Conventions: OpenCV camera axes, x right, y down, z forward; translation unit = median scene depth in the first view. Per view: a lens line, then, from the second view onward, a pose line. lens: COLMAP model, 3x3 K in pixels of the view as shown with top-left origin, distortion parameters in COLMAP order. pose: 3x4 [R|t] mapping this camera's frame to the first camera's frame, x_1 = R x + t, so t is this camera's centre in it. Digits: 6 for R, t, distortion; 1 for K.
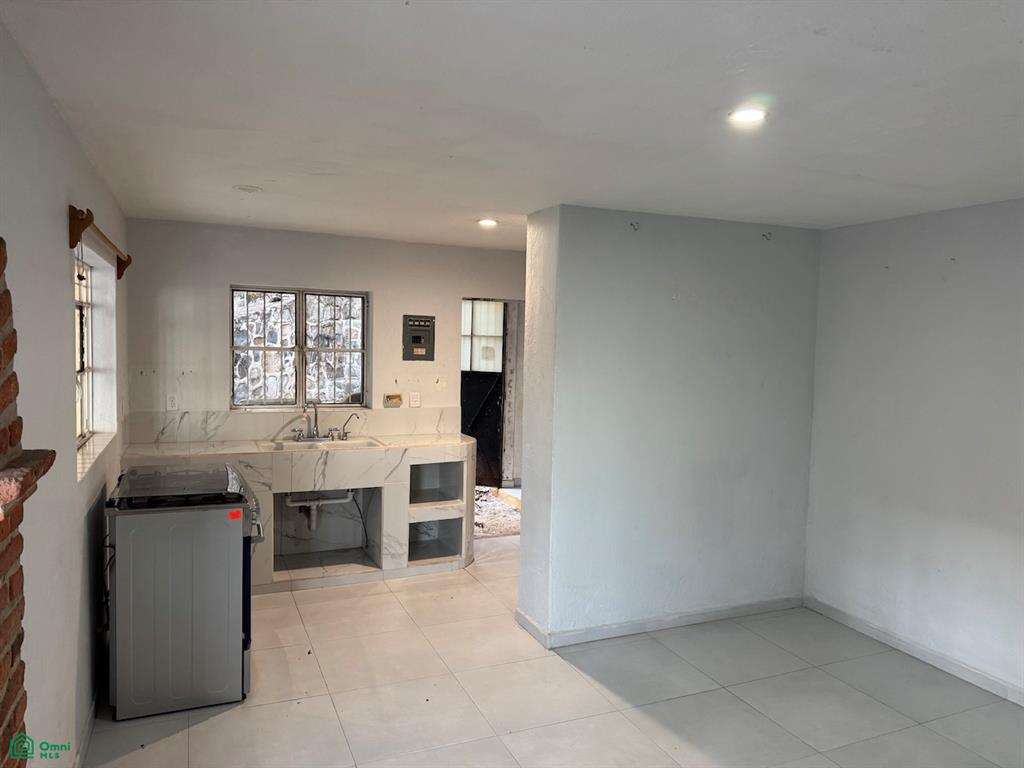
lens RADIAL K [[726.2, 0, 512.8], [0, 726.2, 386.7], [0, 0, 1]] dist [0.085634, -0.125060]
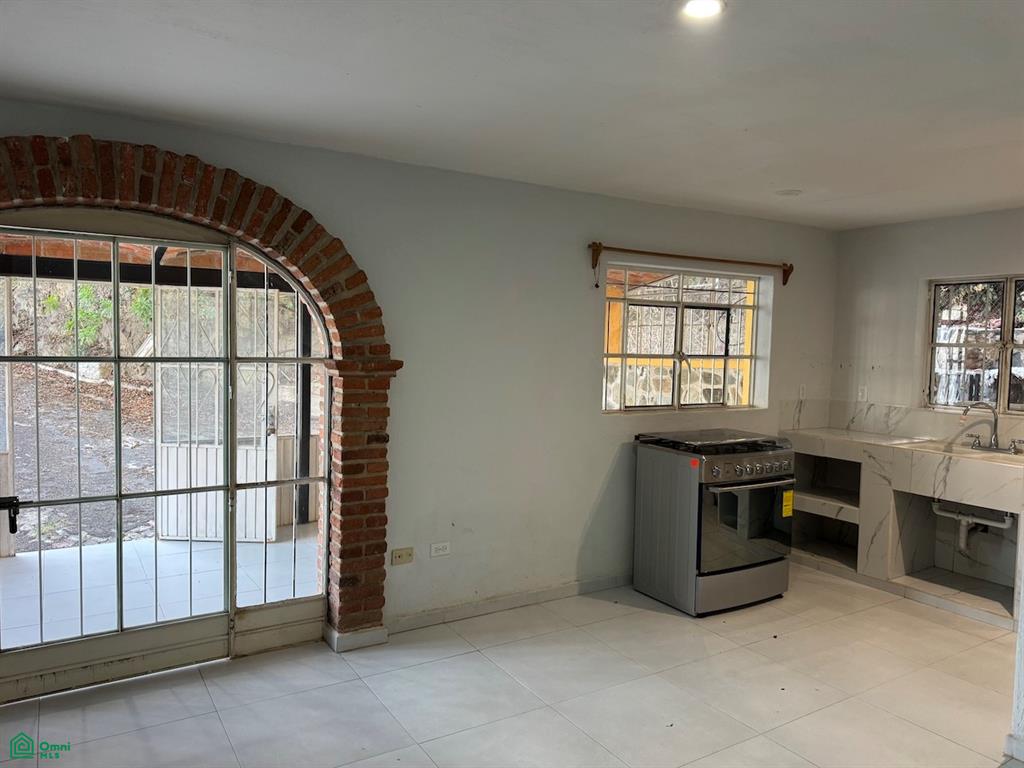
lens RADIAL K [[726.2, 0, 512.8], [0, 726.2, 386.7], [0, 0, 1]] dist [0.085634, -0.125060]
pose [[0.149303, 0.038254, -0.988051, 0.542197], [-0.085316, 0.996023, 0.025671, 0.026919], [0.985104, 0.080464, 0.151973, 0.335959]]
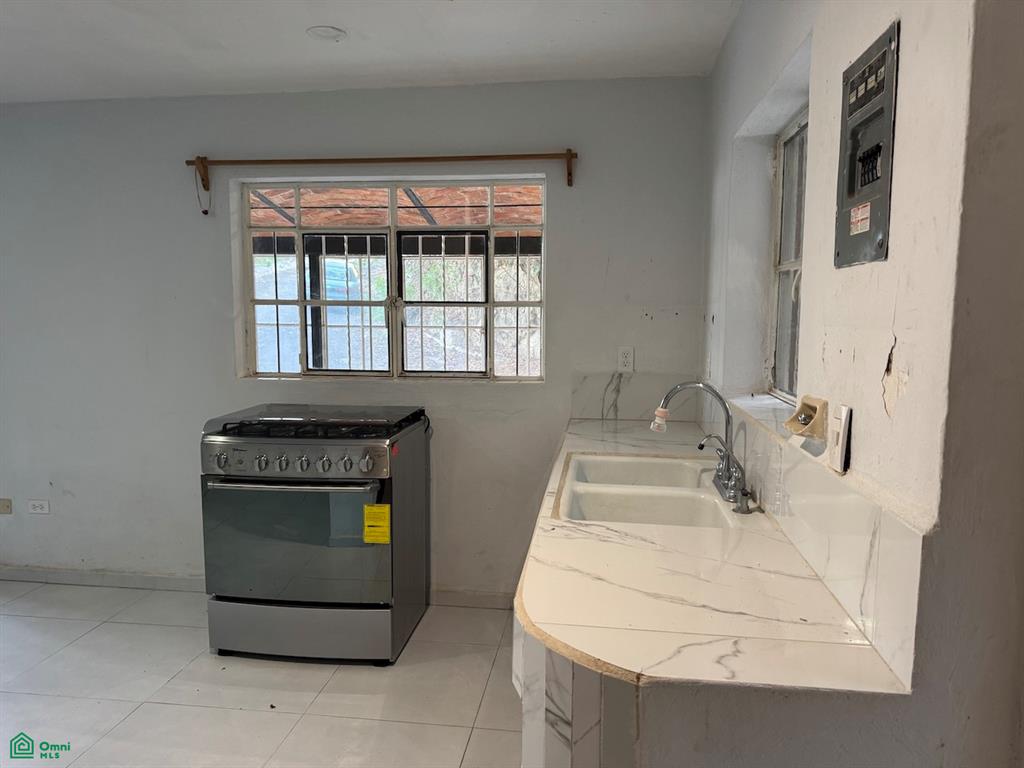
lens RADIAL K [[726.2, 0, 512.8], [0, 726.2, 386.7], [0, 0, 1]] dist [0.085634, -0.125060]
pose [[-0.518895, 0.071499, -0.851843, 0.133216], [-0.071174, 0.989422, 0.126402, -0.026872], [0.851870, 0.126218, -0.508317, 1.203561]]
